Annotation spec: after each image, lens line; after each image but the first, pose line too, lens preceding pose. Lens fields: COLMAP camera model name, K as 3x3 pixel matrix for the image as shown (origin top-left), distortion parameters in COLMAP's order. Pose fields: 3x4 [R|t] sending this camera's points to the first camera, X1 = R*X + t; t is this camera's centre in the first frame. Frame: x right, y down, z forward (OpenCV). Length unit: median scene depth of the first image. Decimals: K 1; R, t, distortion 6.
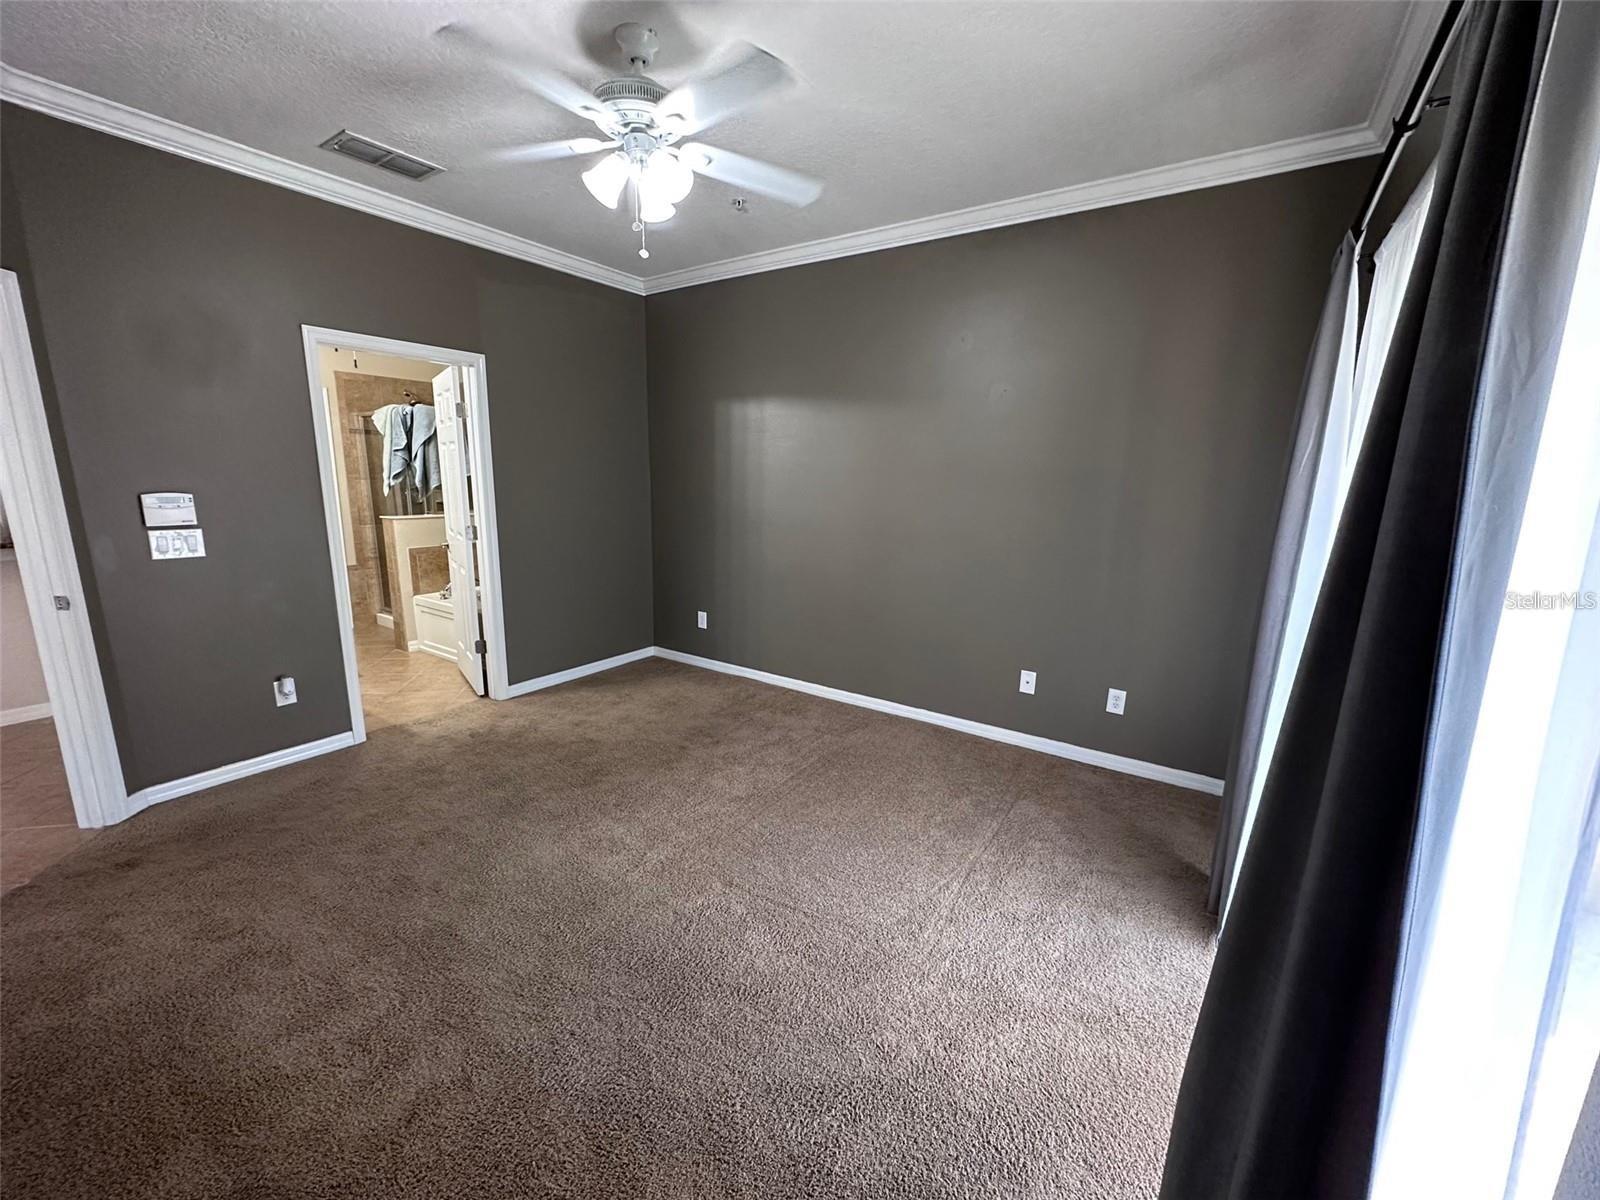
lens RADIAL K [[636.7, 0, 797.0], [0, 636.7, 599.3], [0, 0, 1]] dist [0.001365, 0.000010]
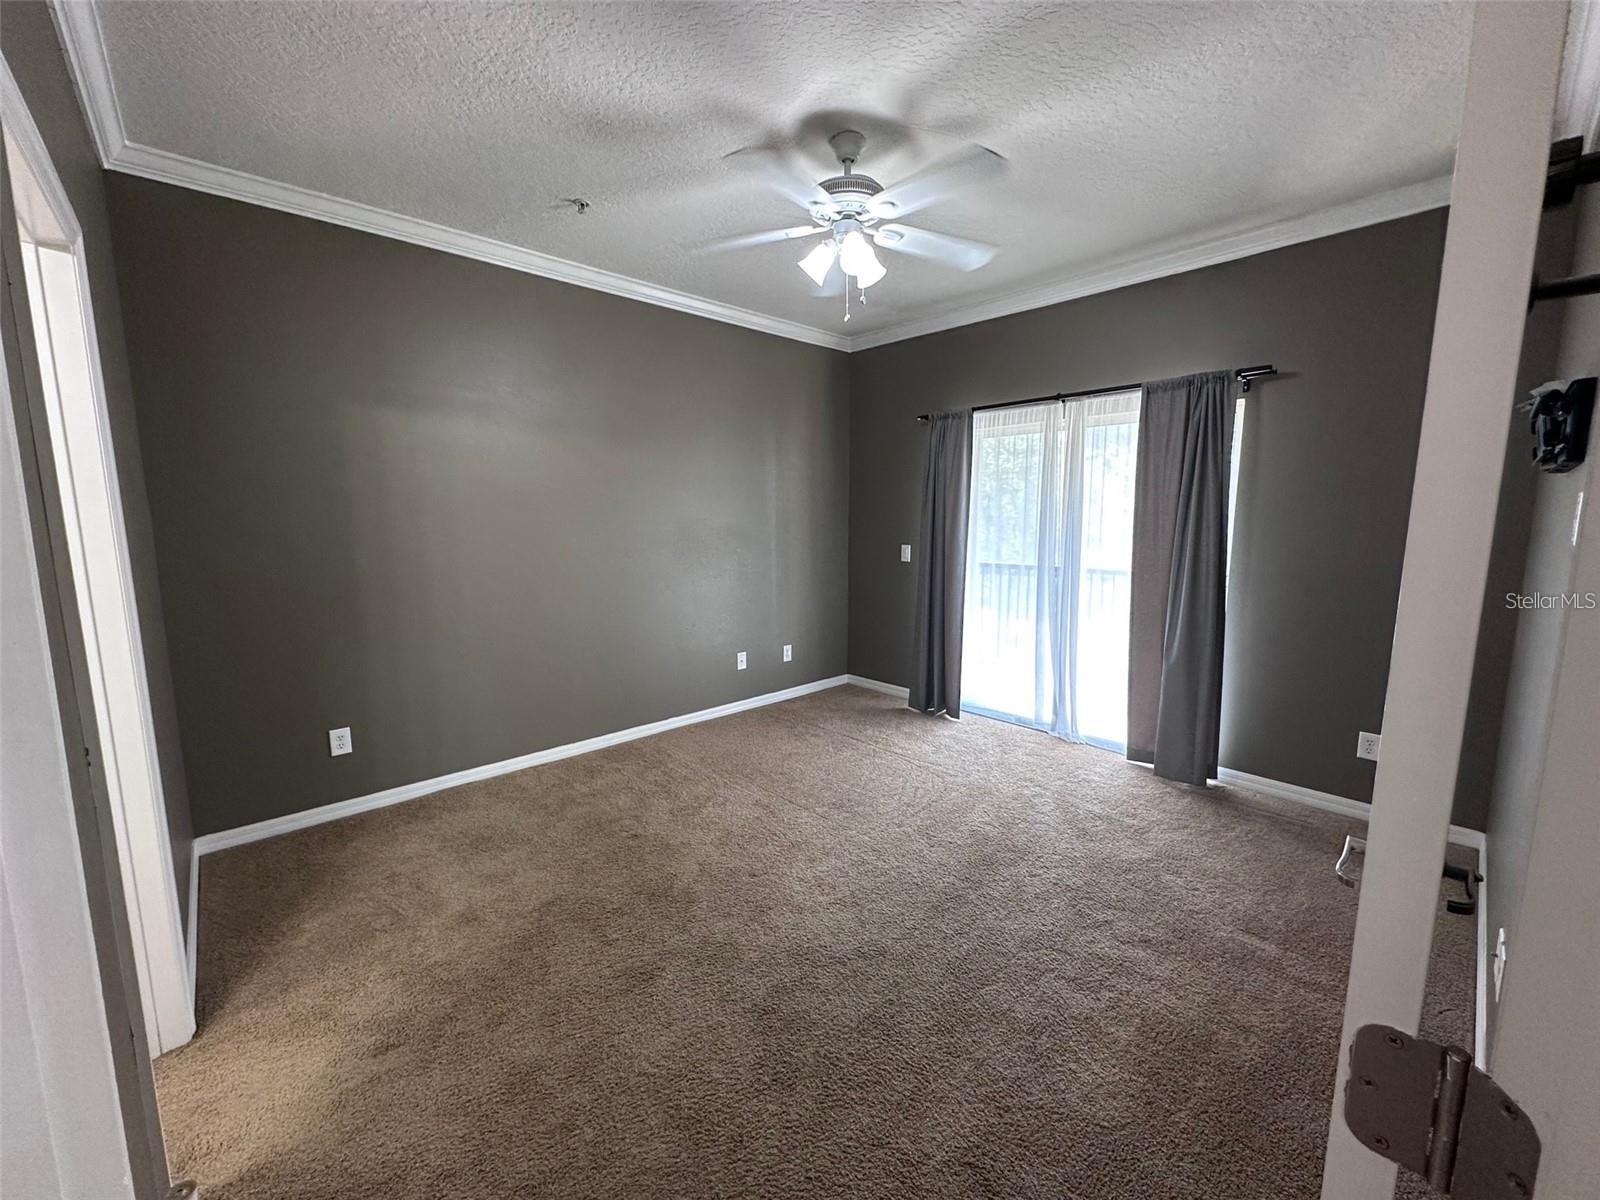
lens RADIAL K [[636.7, 0, 798.0], [0, 636.7, 599.2], [0, 0, 1]] dist [0.001365, 0.000010]
pose [[0.223625, -0.148442, 0.963305, -0.808558], [0.199791, 0.974329, 0.103760, -0.102447], [-0.953979, 0.169257, 0.247542, 0.492437]]
